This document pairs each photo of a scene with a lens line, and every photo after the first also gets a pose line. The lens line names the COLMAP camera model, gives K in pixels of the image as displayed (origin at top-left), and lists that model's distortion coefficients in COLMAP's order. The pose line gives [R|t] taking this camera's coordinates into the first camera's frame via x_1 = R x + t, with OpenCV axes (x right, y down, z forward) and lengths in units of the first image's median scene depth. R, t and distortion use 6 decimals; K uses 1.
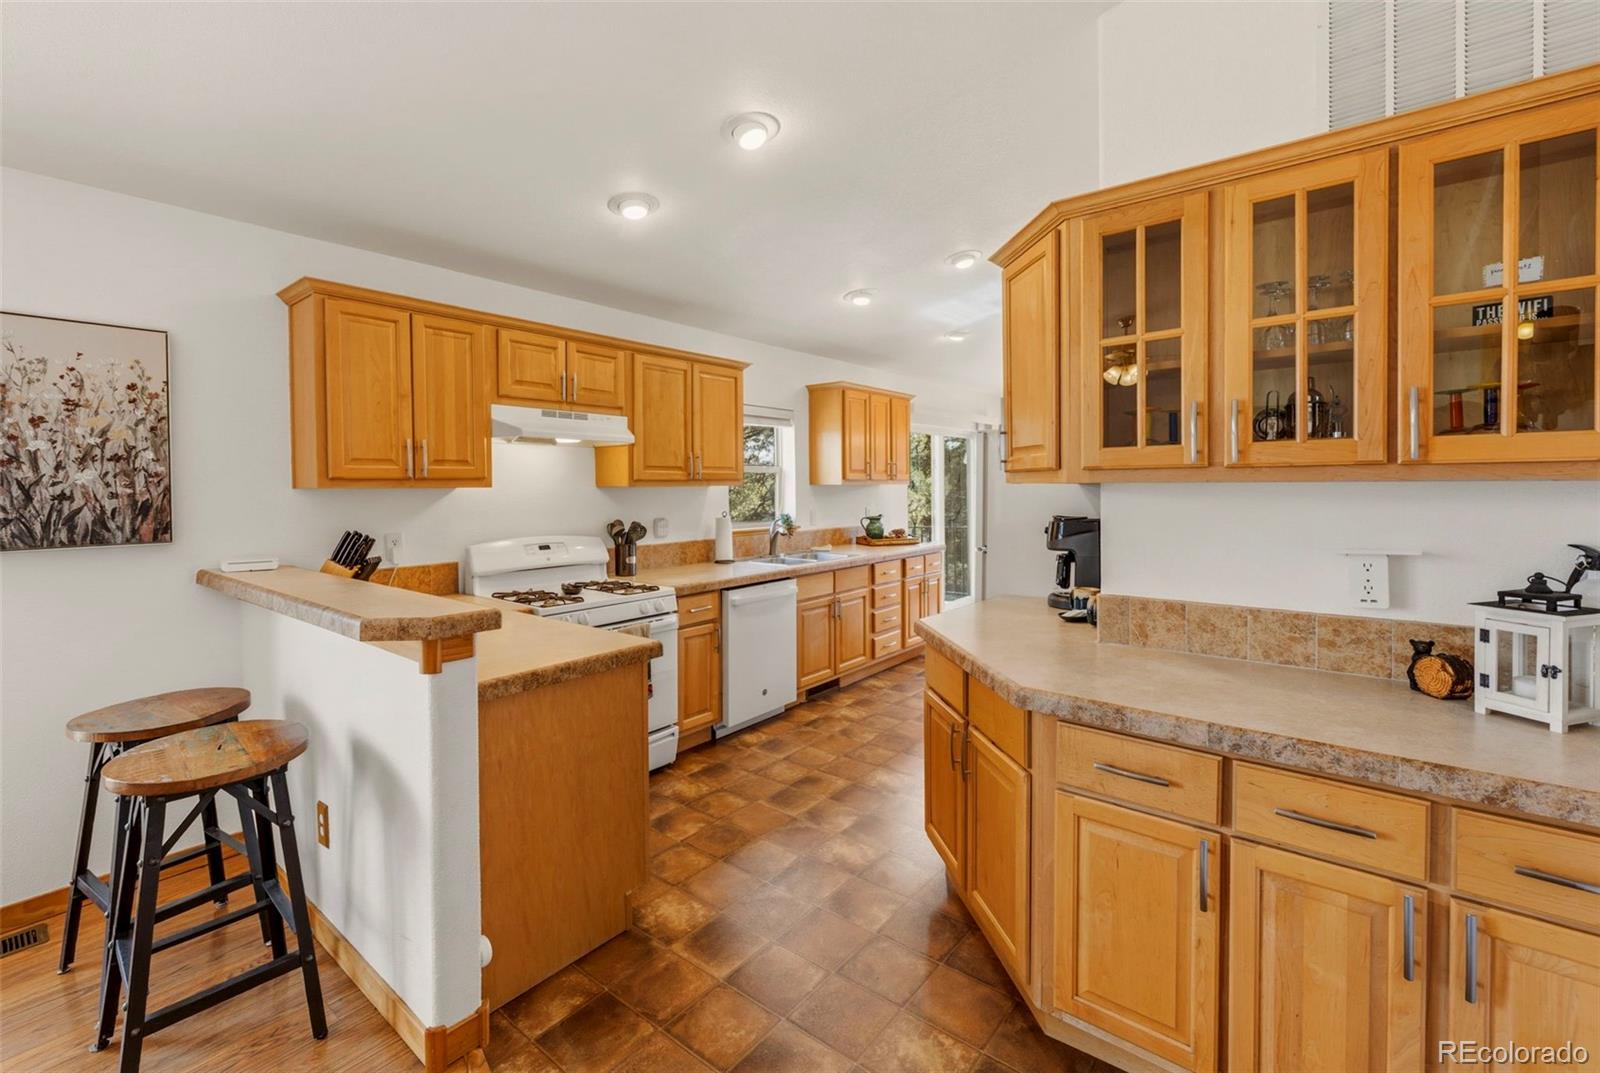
lens RADIAL K [[697.0, 0, 798.0], [0, 697.0, 501.7], [0, 0, 1]] dist [0.002894, 0.000526]
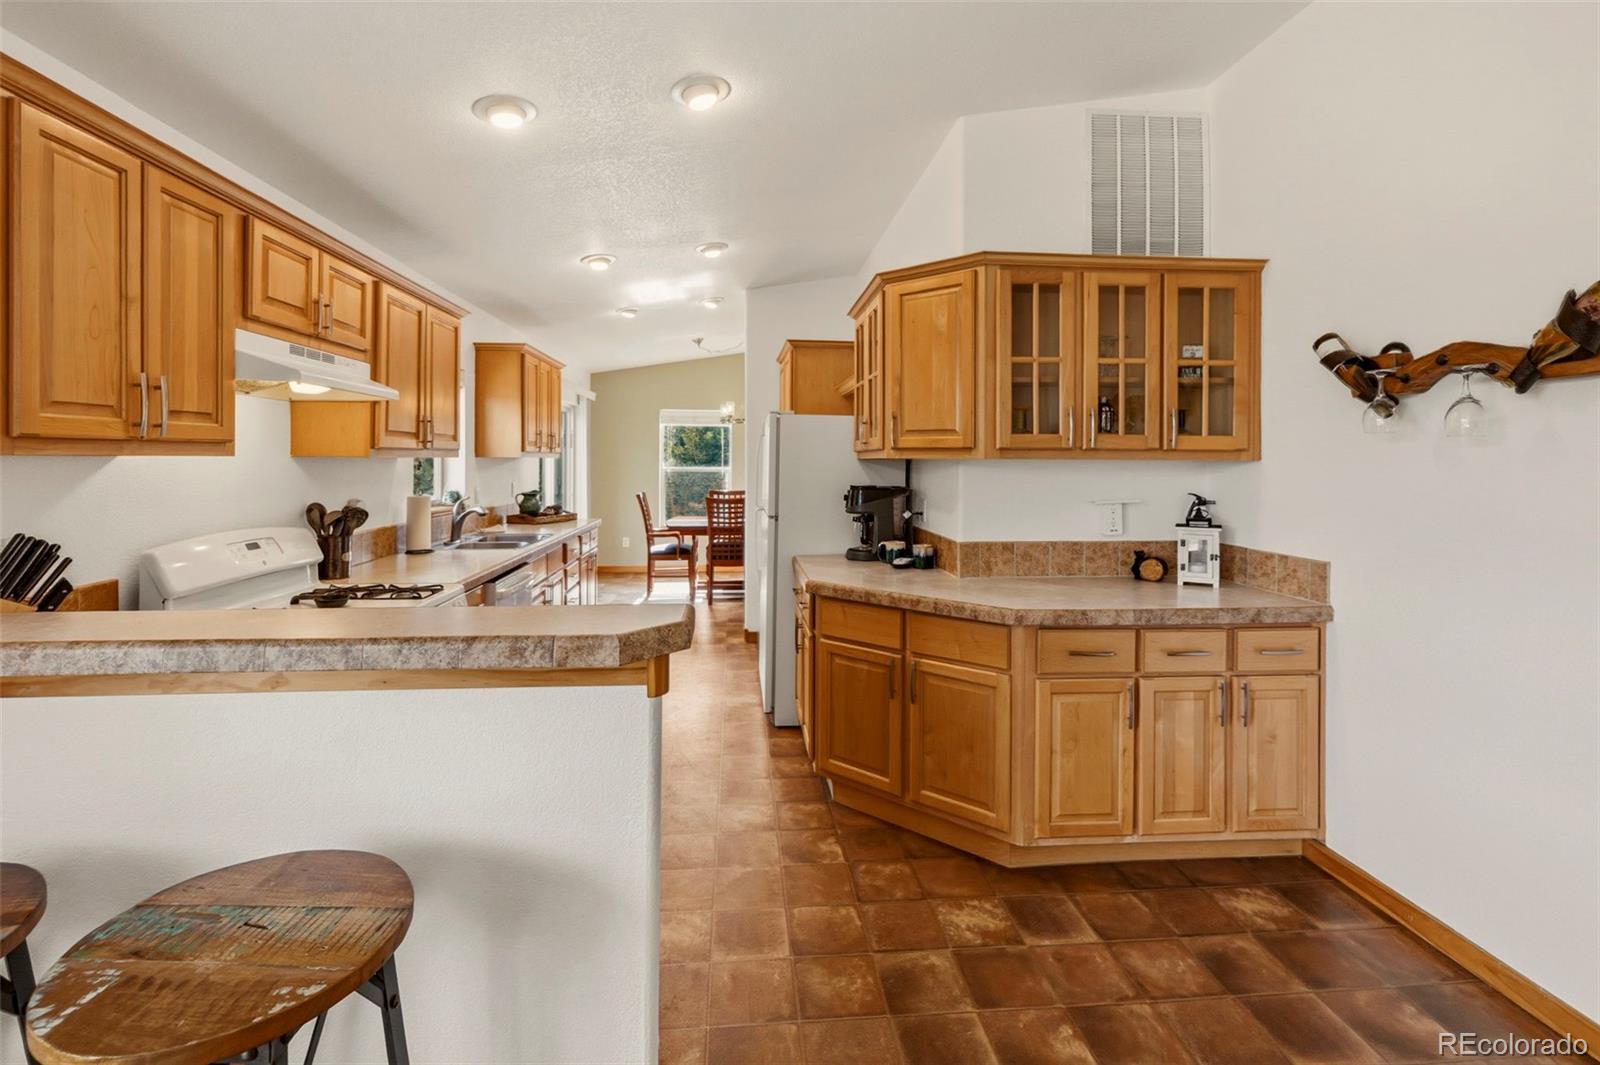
lens RADIAL K [[699.1, 0, 792.4], [0, 699.1, 466.2], [0, 0, 1]] dist [0.000113, 0.000441]
pose [[0.727621, 0.002519, 0.685975, -0.433943], [0.007521, 0.999904, -0.011649, 0.000382], [-0.685938, 0.013635, 0.727532, 0.146008]]
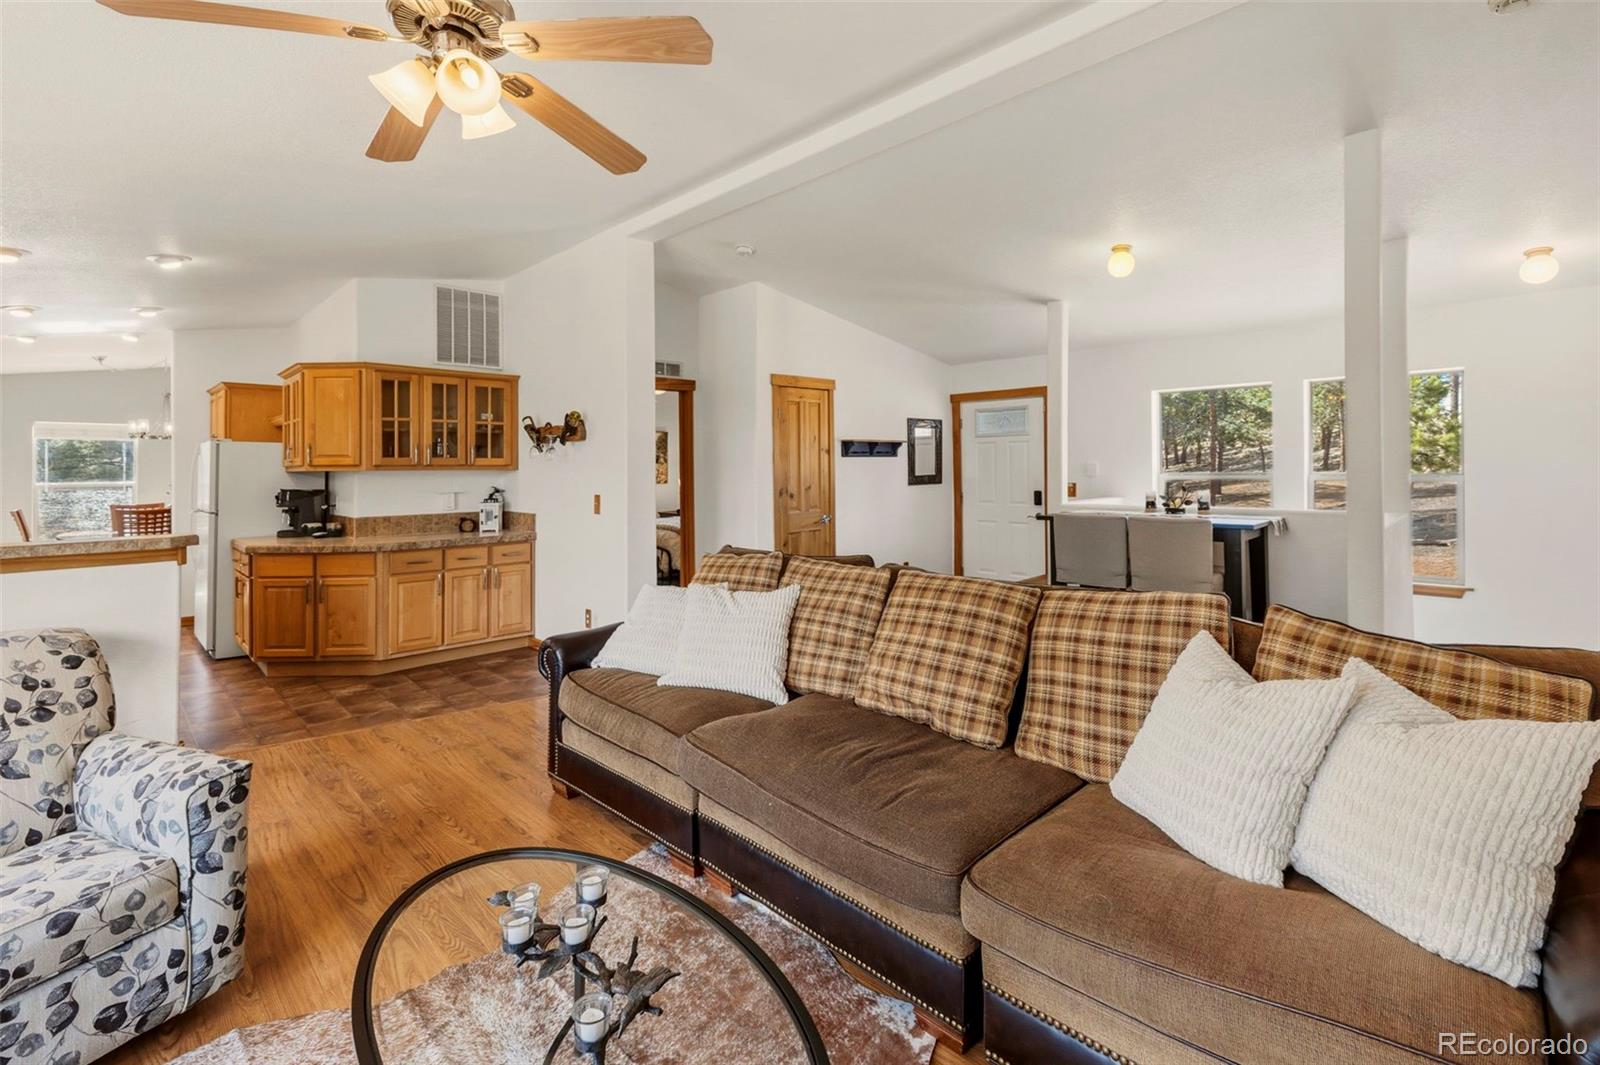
lens RADIAL K [[707.6, 0, 796.2], [0, 707.6, 457.9], [0, 0, 1]] dist [-0.000338, -0.000142]
pose [[0.108800, 0.020268, 0.993857, -1.081241], [0.029740, 0.999278, -0.023634, 0.018665], [-0.993619, 0.032128, 0.108118, -0.453839]]
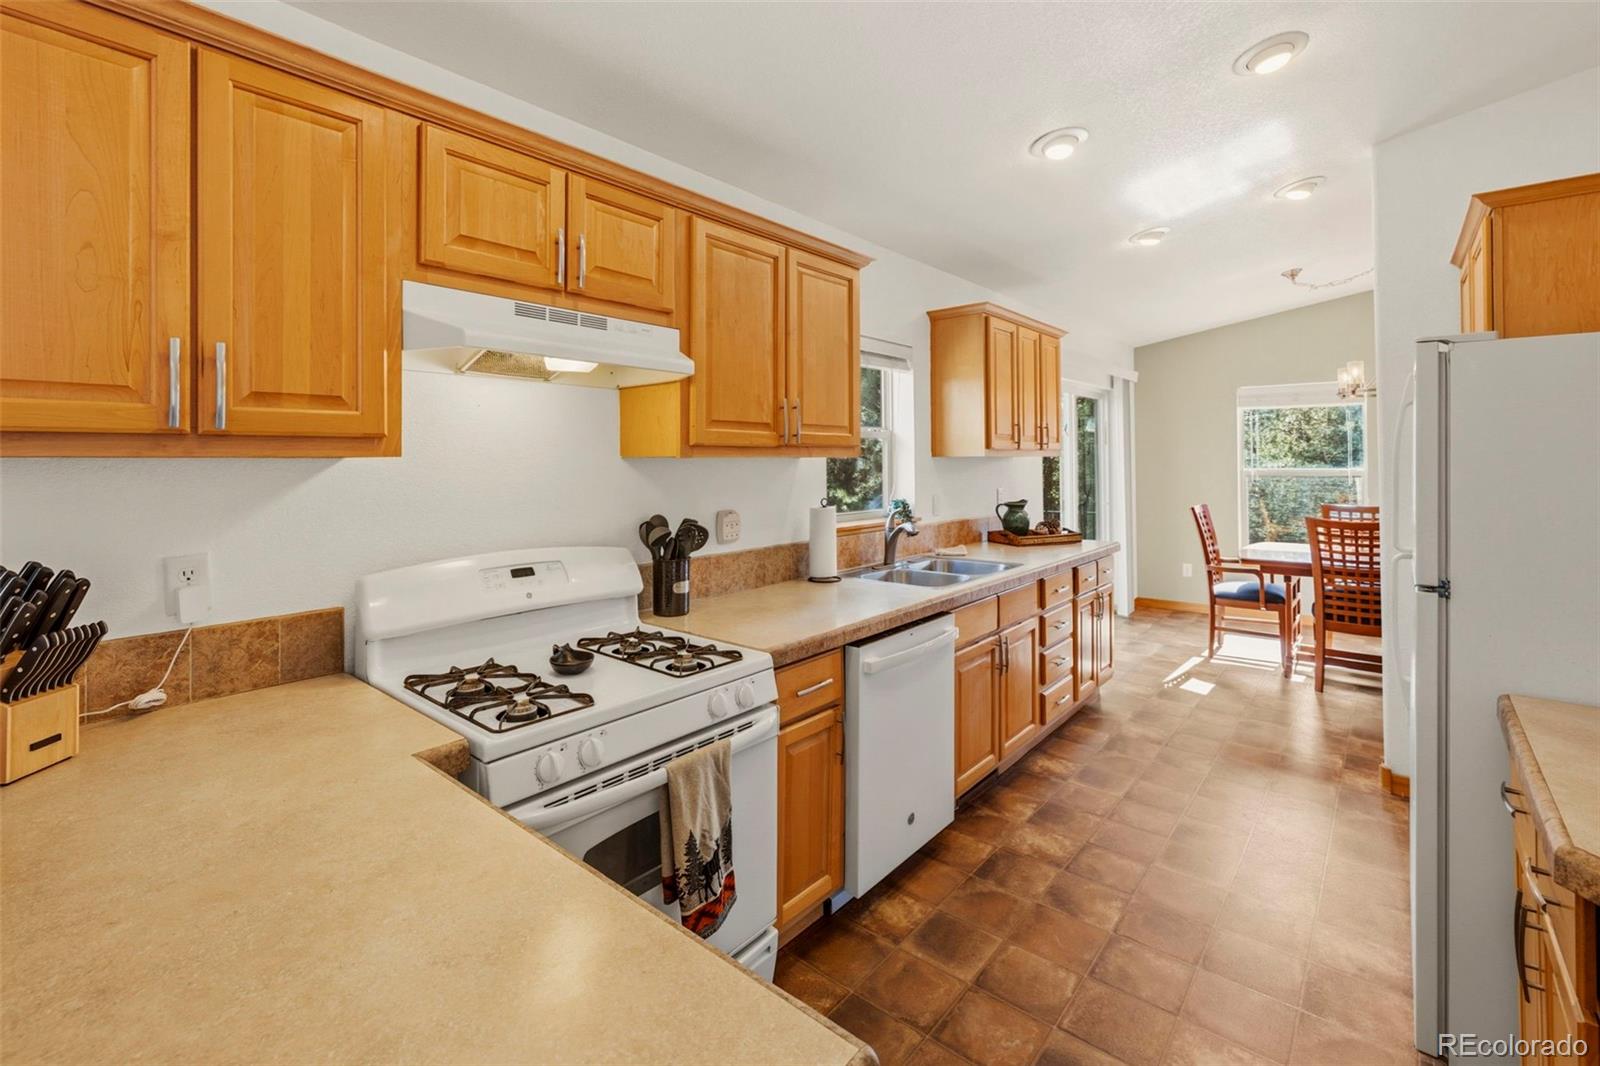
lens RADIAL K [[705.5, 0, 804.4], [0, 705.5, 451.4], [0, 0, 1]] dist [0.000384, 0.000179]
pose [[0.999646, 0.000326, -0.026587, -0.133013], [-0.001294, 0.999337, -0.036376, -0.006045], [0.026558, 0.036397, 0.998984, 0.456760]]
